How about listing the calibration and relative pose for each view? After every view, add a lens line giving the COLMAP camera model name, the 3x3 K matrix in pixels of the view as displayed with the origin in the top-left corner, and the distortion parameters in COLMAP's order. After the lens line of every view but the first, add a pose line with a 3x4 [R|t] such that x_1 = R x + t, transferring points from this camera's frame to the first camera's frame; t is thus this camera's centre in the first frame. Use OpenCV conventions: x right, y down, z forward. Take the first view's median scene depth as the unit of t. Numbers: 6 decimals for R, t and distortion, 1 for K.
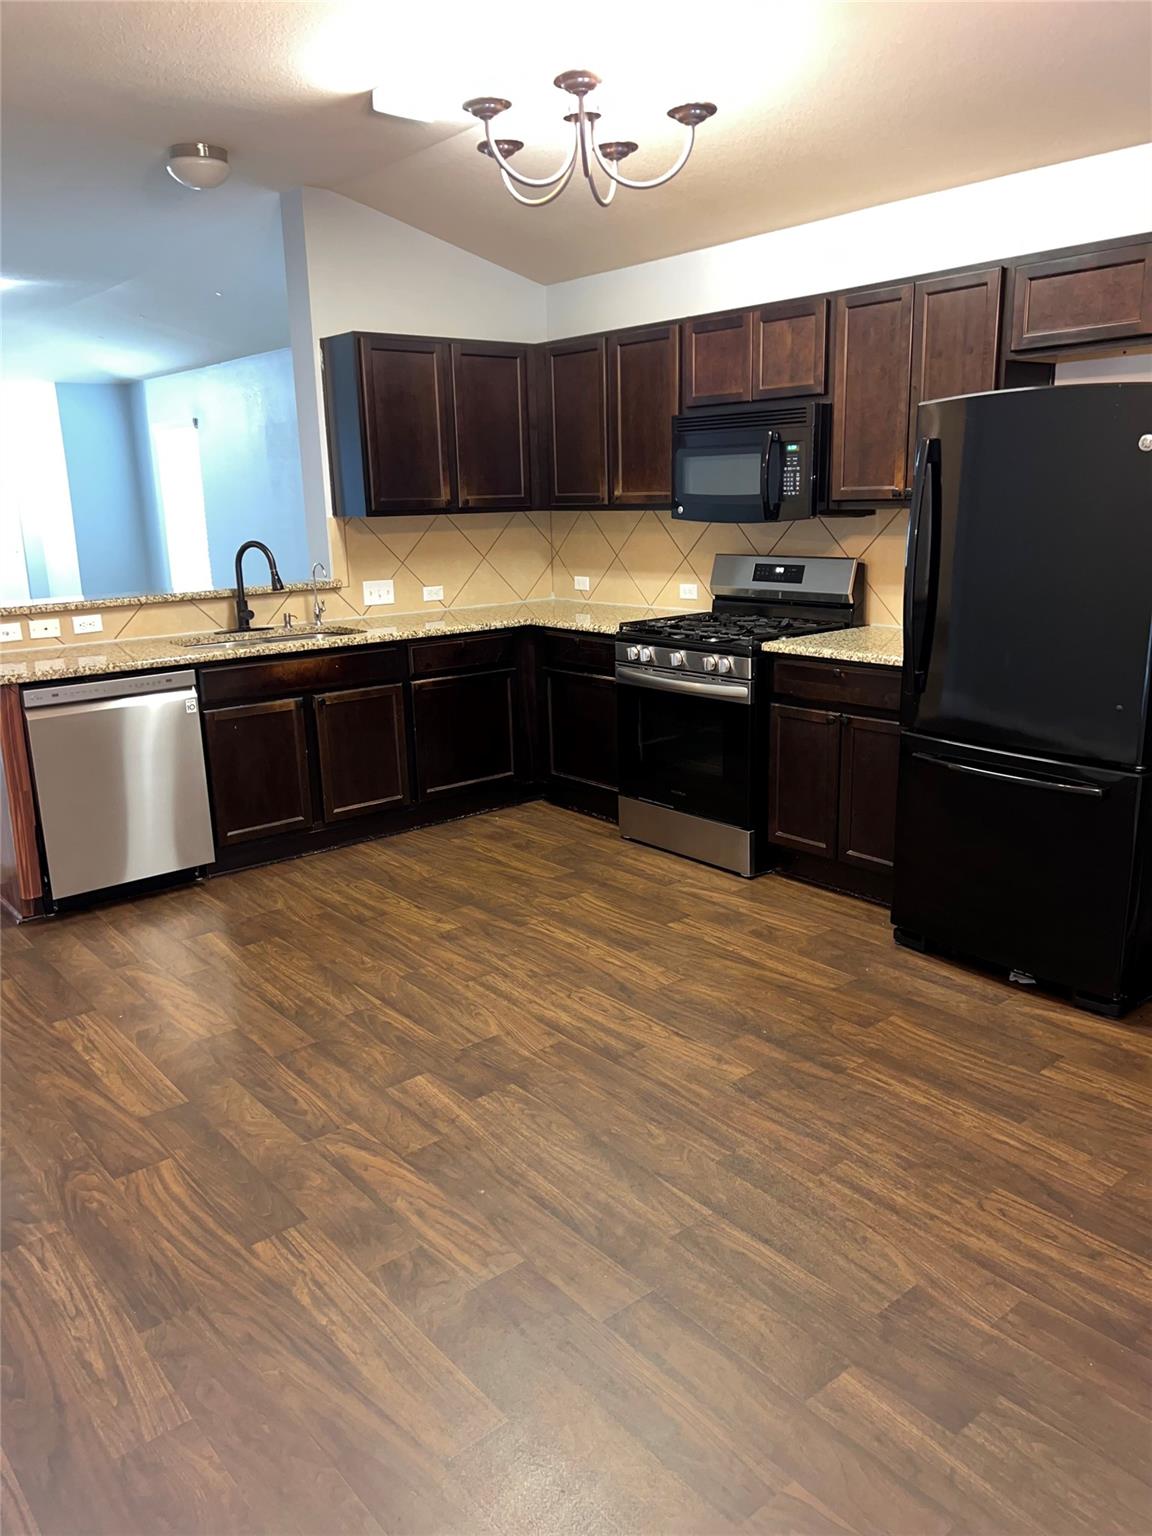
lens RADIAL K [[1166.7, 0, 577.9], [0, 1166.7, 770.4], [0, 0, 1]] dist [0.056255, -0.069543]
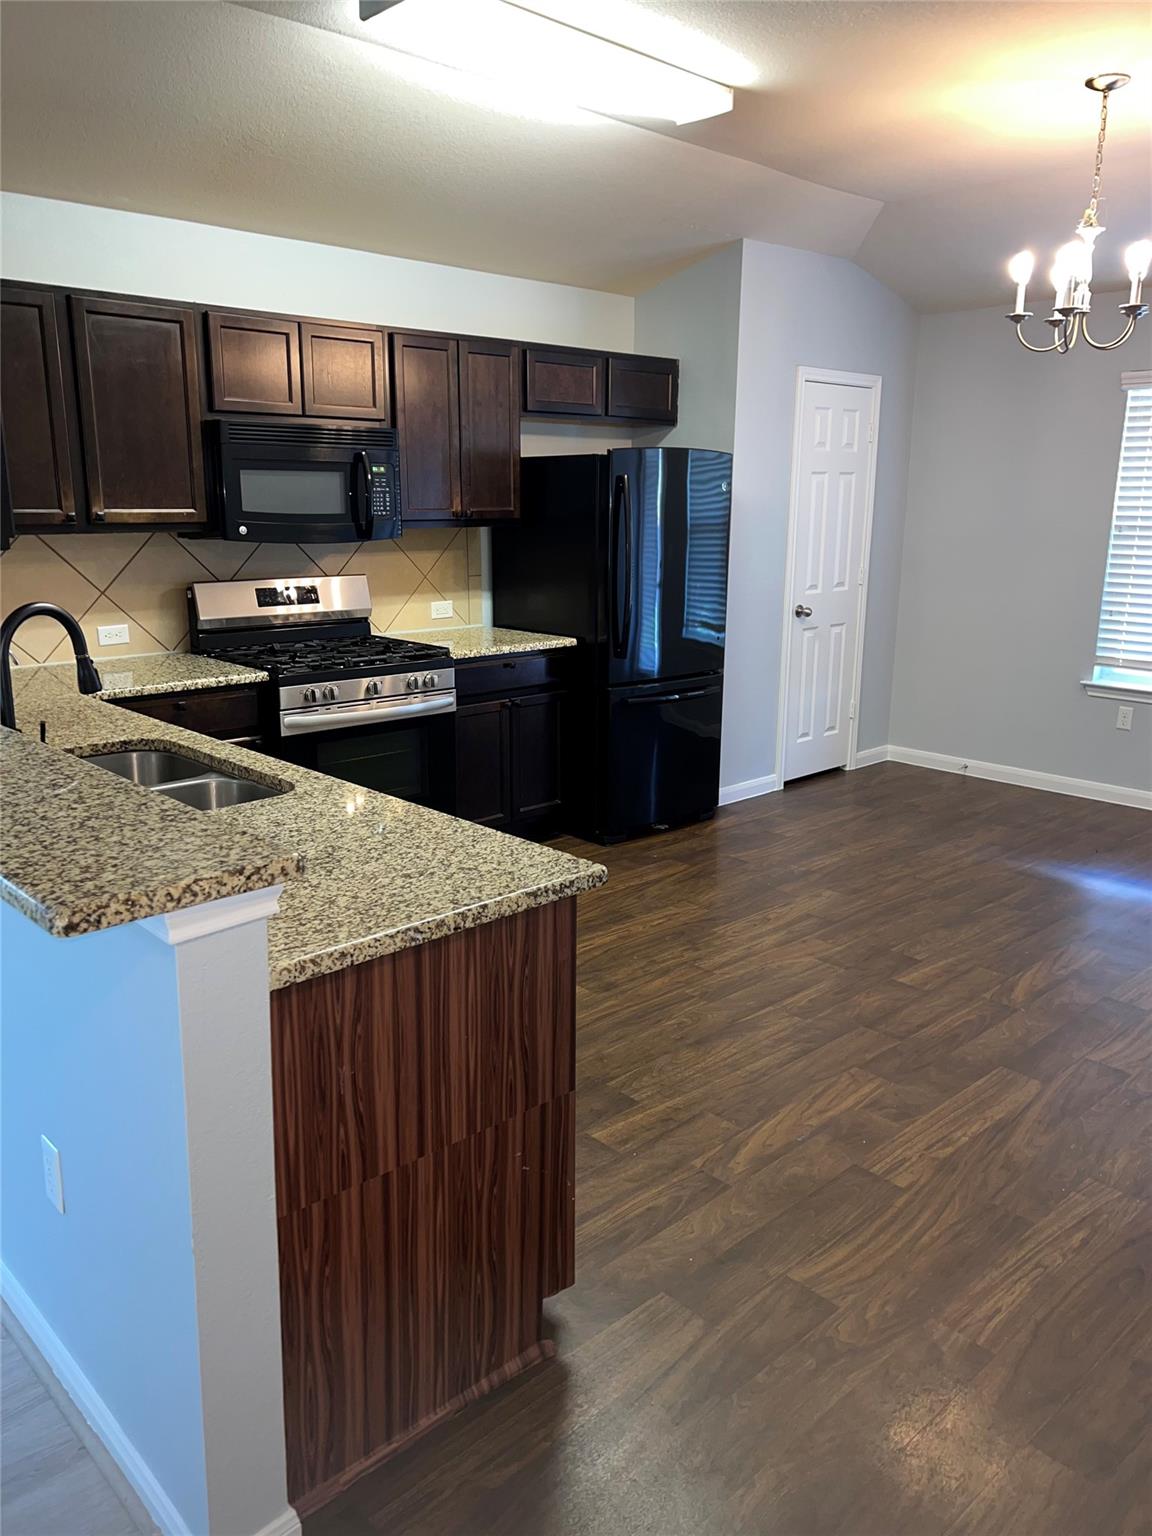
lens RADIAL K [[1166.7, 0, 575.9], [0, 1166.7, 763.5], [0, 0, 1]] dist [0.056255, -0.069543]
pose [[-0.070125, -0.204842, 0.976280, -1.067297], [0.232348, 0.948417, 0.215686, -0.252353], [-0.970102, 0.241961, -0.018913, 1.090461]]
